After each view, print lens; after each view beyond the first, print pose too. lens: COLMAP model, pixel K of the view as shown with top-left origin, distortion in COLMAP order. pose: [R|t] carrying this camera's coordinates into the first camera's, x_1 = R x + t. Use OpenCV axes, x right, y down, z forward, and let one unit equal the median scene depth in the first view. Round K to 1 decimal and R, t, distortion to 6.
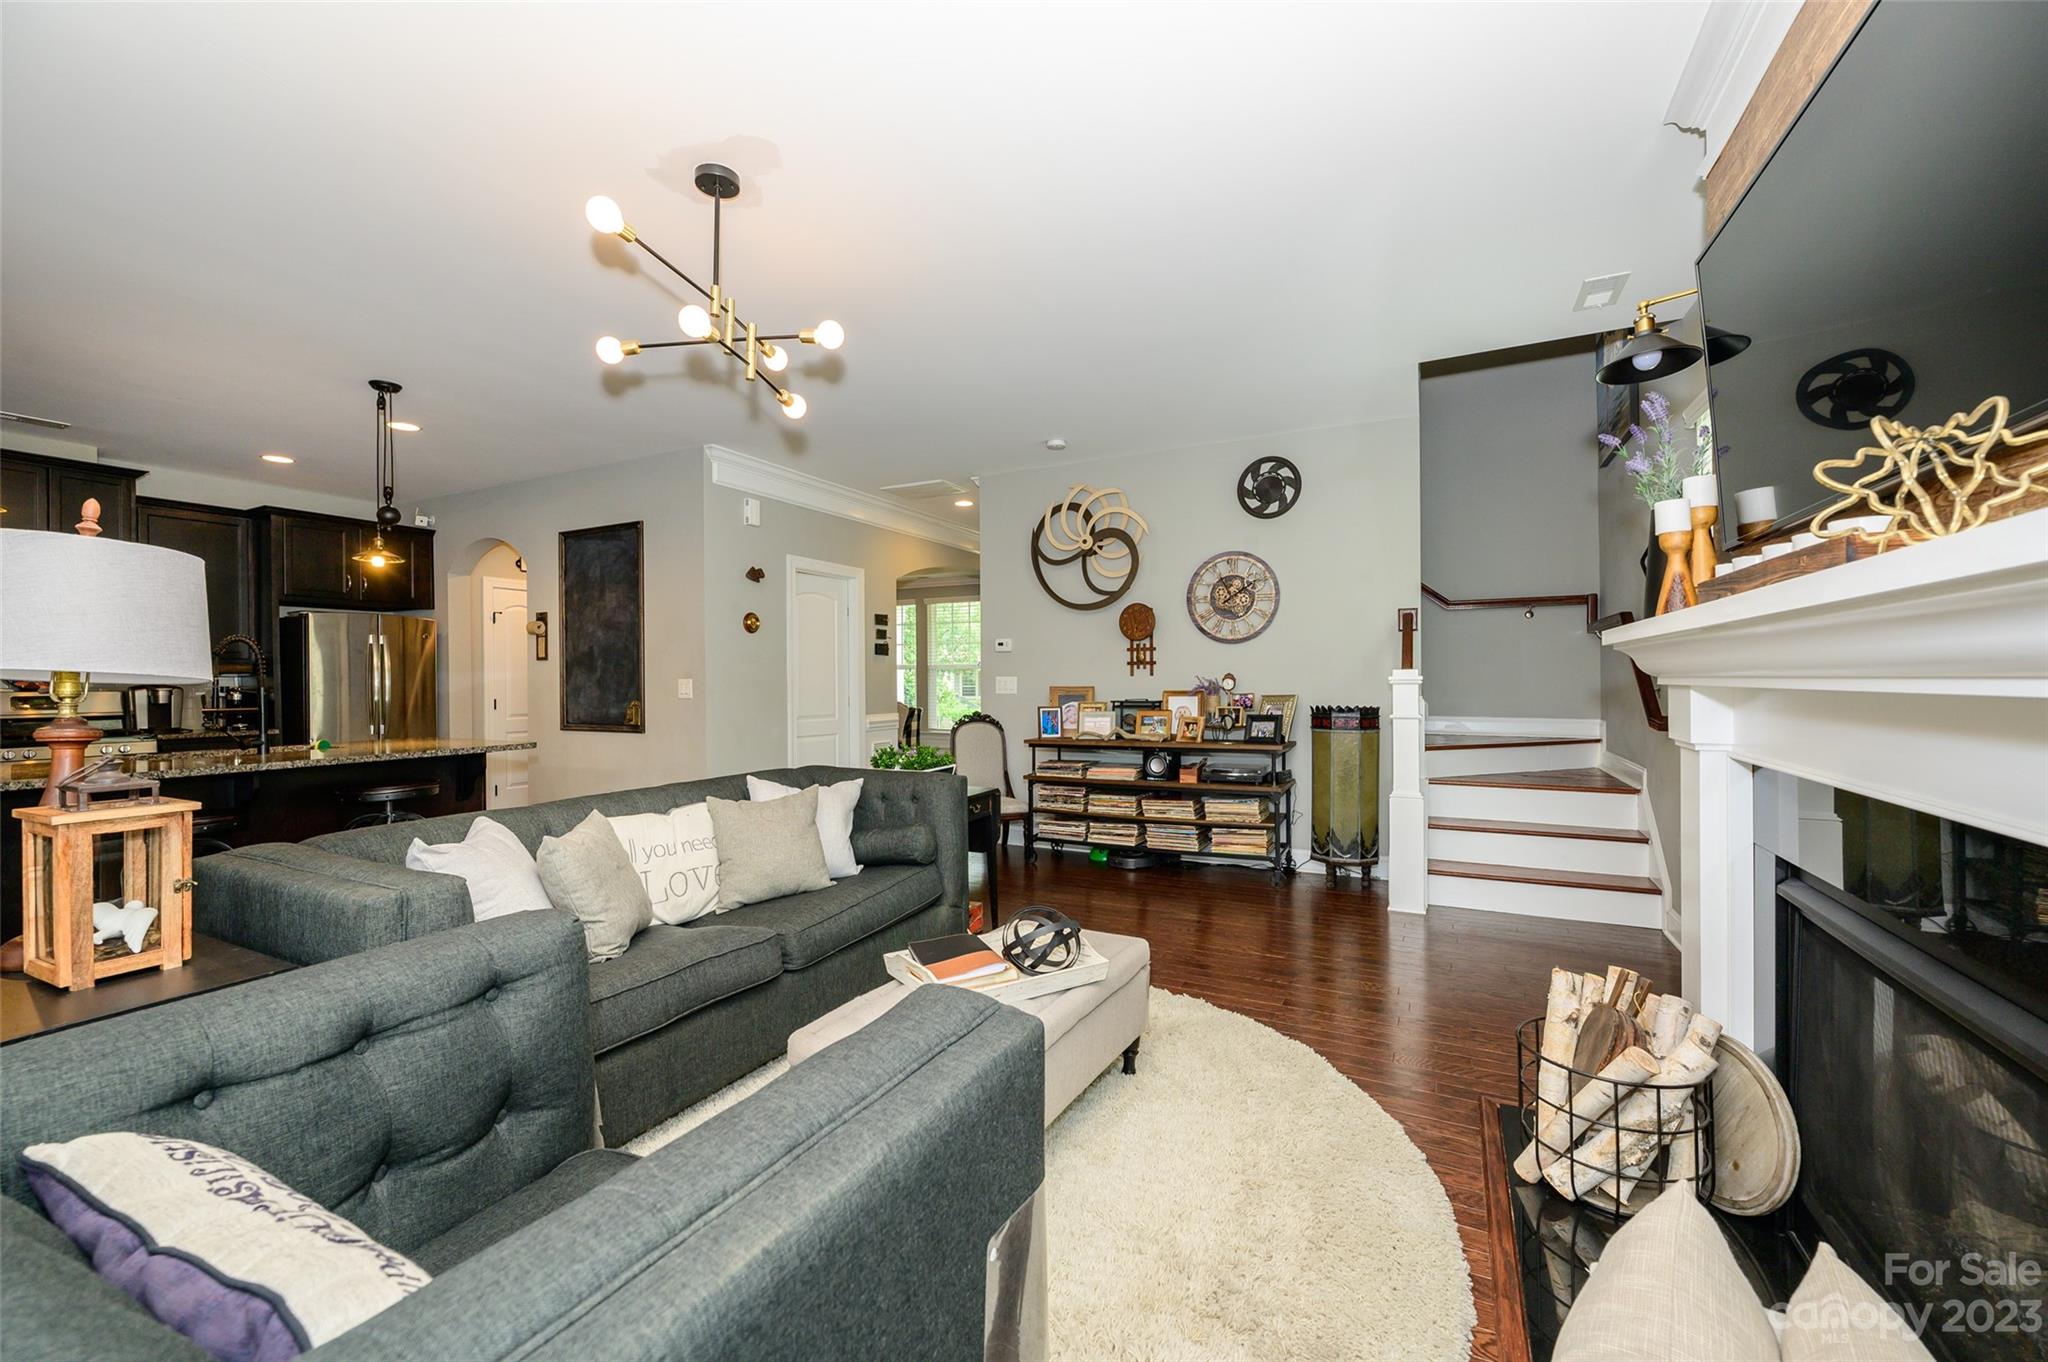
lens RADIAL K [[808.1, 0, 1023.4], [0, 808.1, 680.9], [0, 0, 1]] dist [0.000327, 0.000056]
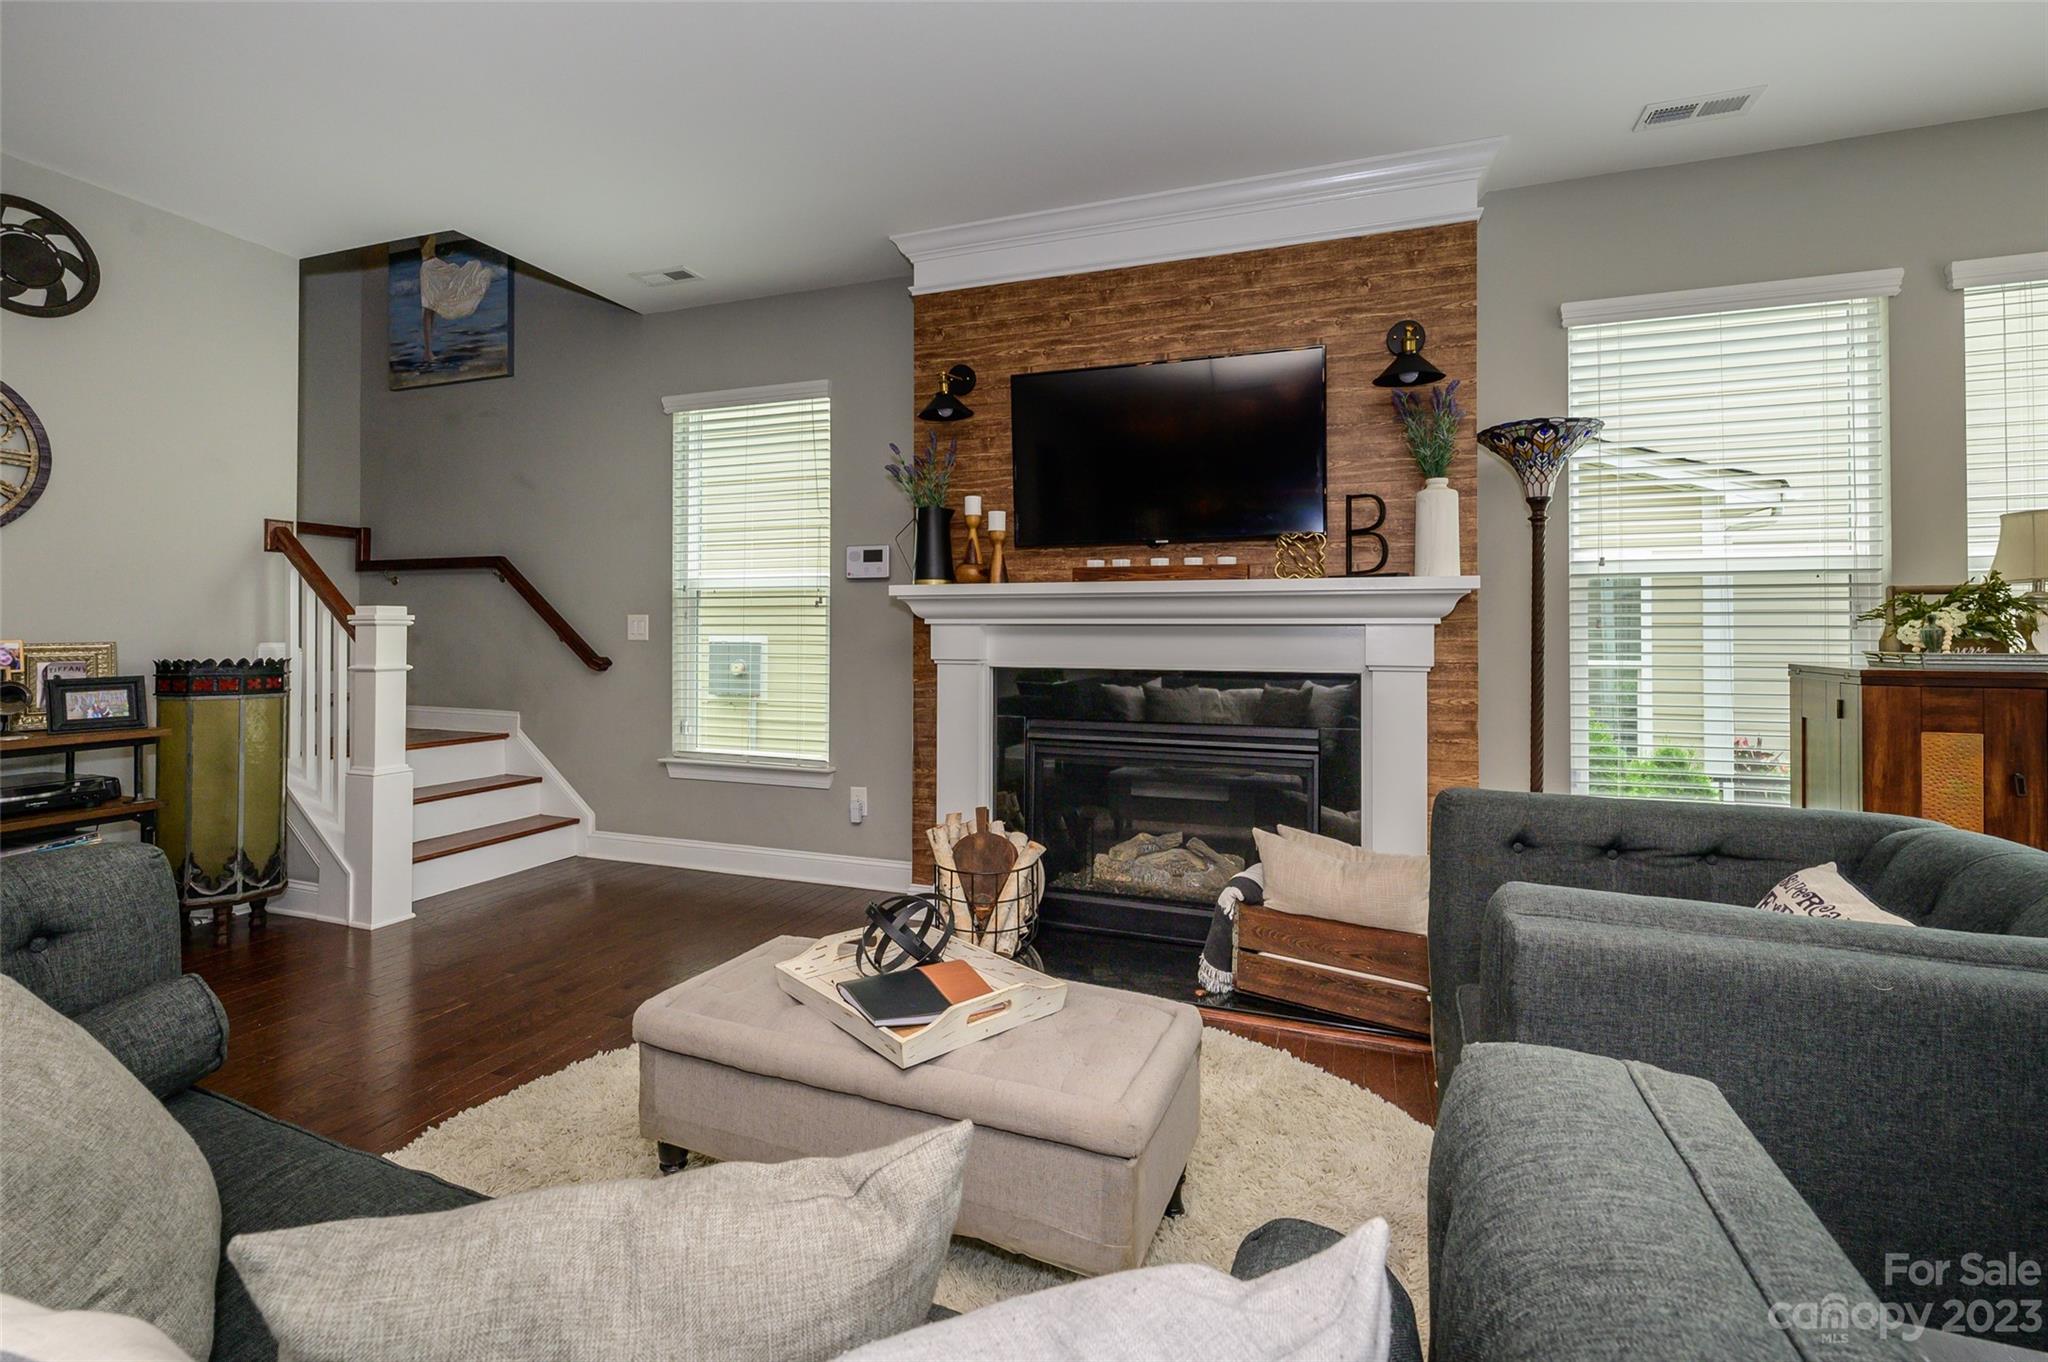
lens RADIAL K [[895.1, 0, 1026.5], [0, 895.1, 628.7], [0, 0, 1]] dist [0.000339, 0.000534]
pose [[-0.131333, 0.012895, 0.991254, -0.344947], [0.005942, 0.999908, -0.012220, 0.017261], [-0.991321, 0.004285, -0.131397, 0.393079]]
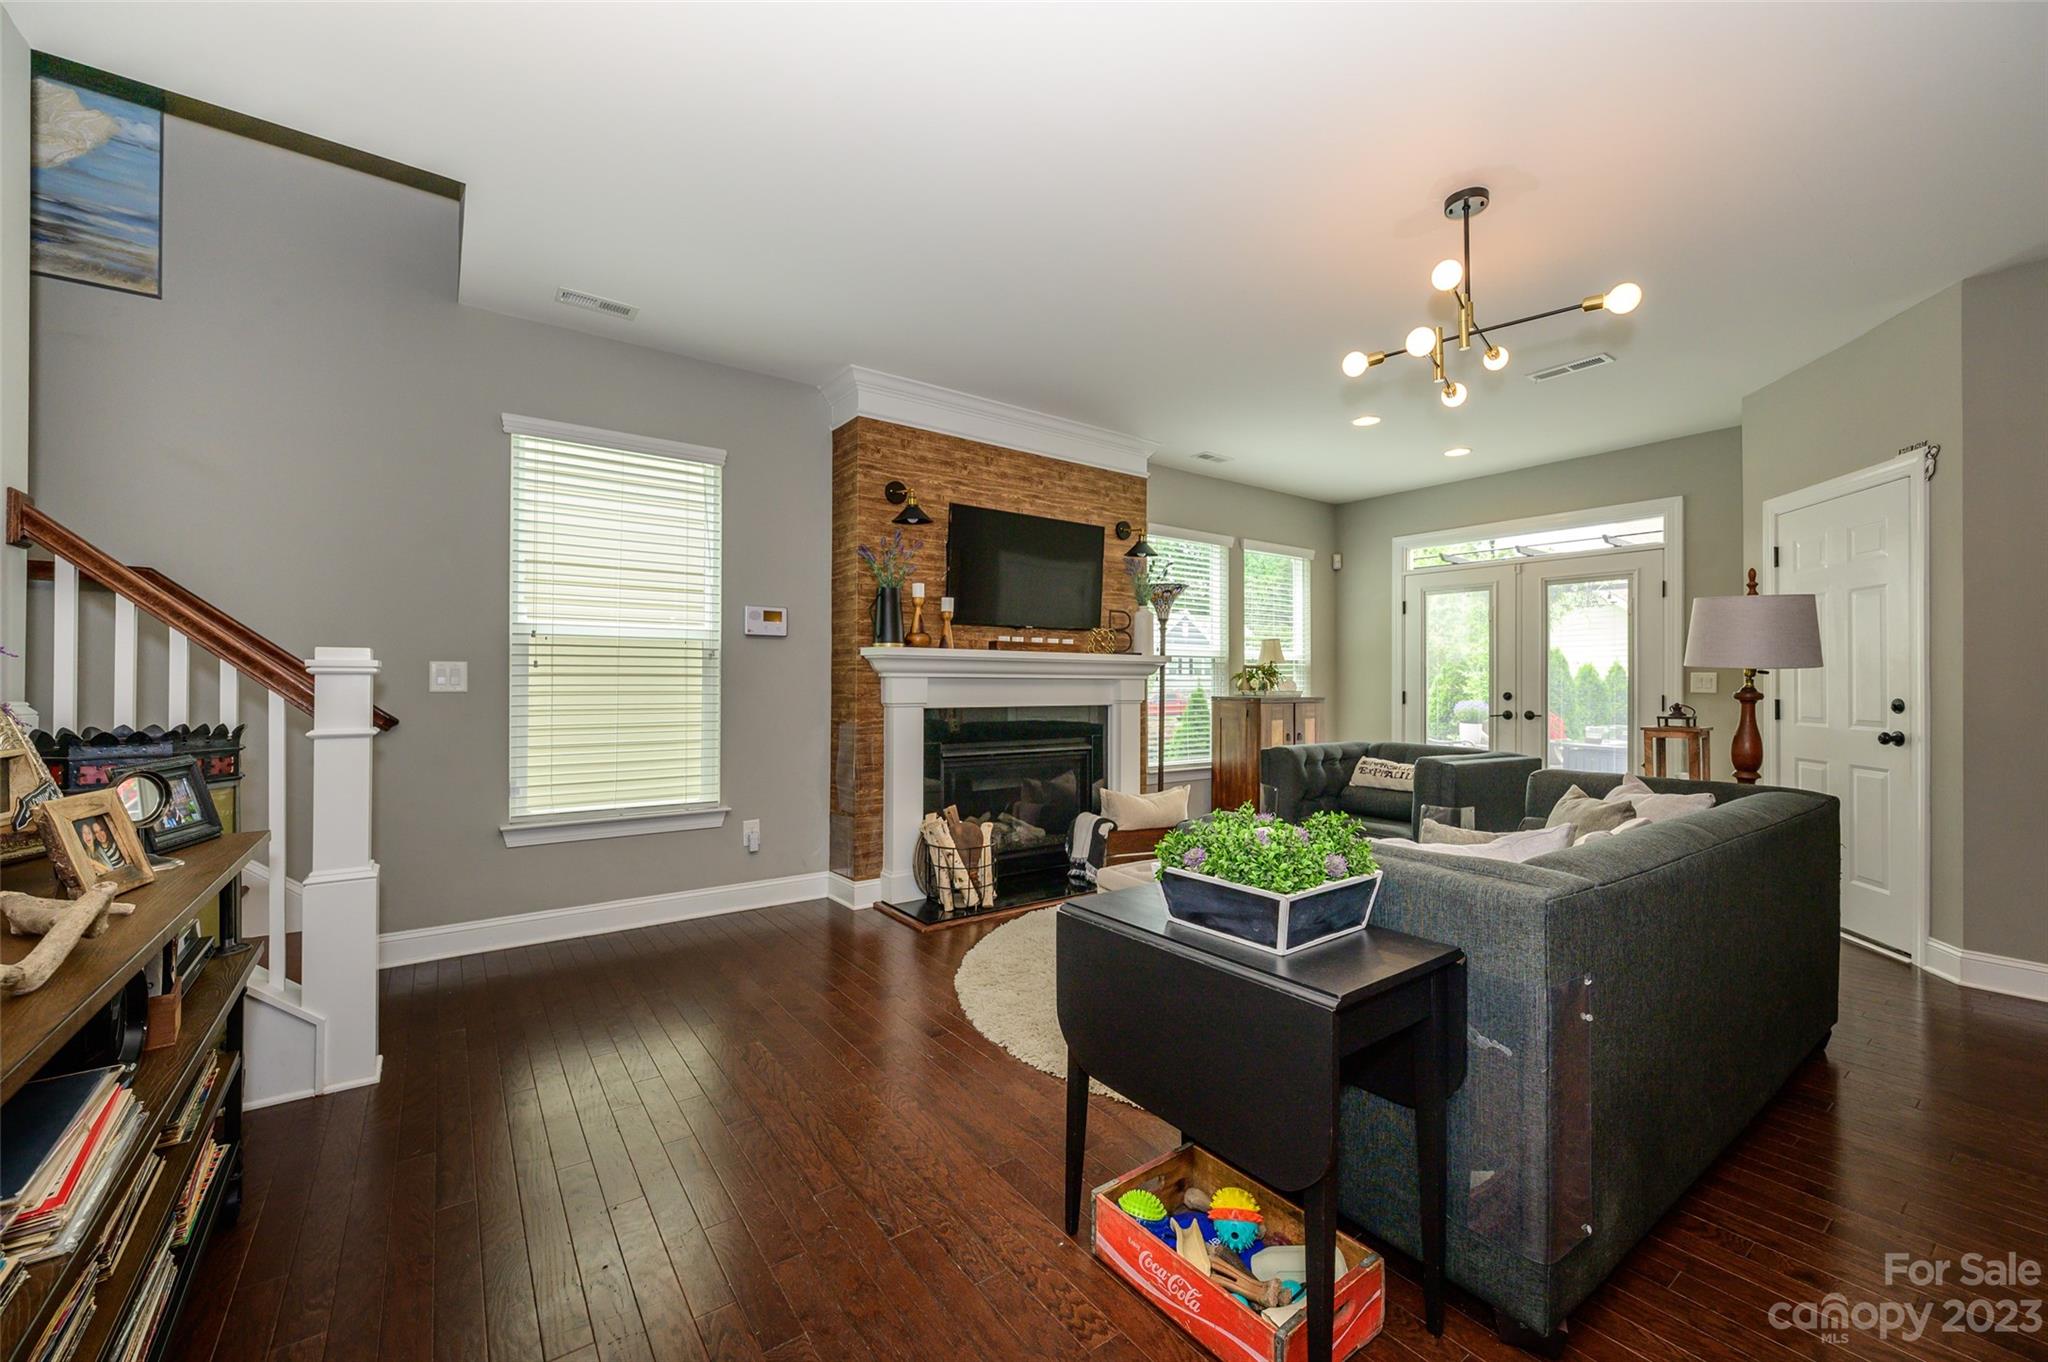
lens RADIAL K [[808.1, 0, 1024.9], [0, 808.1, 685.4], [0, 0, 1]] dist [0.000327, 0.000056]
pose [[-0.893427, 0.003876, 0.449191, -0.157180], [0.007102, 0.999960, 0.005498, 0.010702], [-0.449152, 0.008103, -0.893419, 0.990806]]
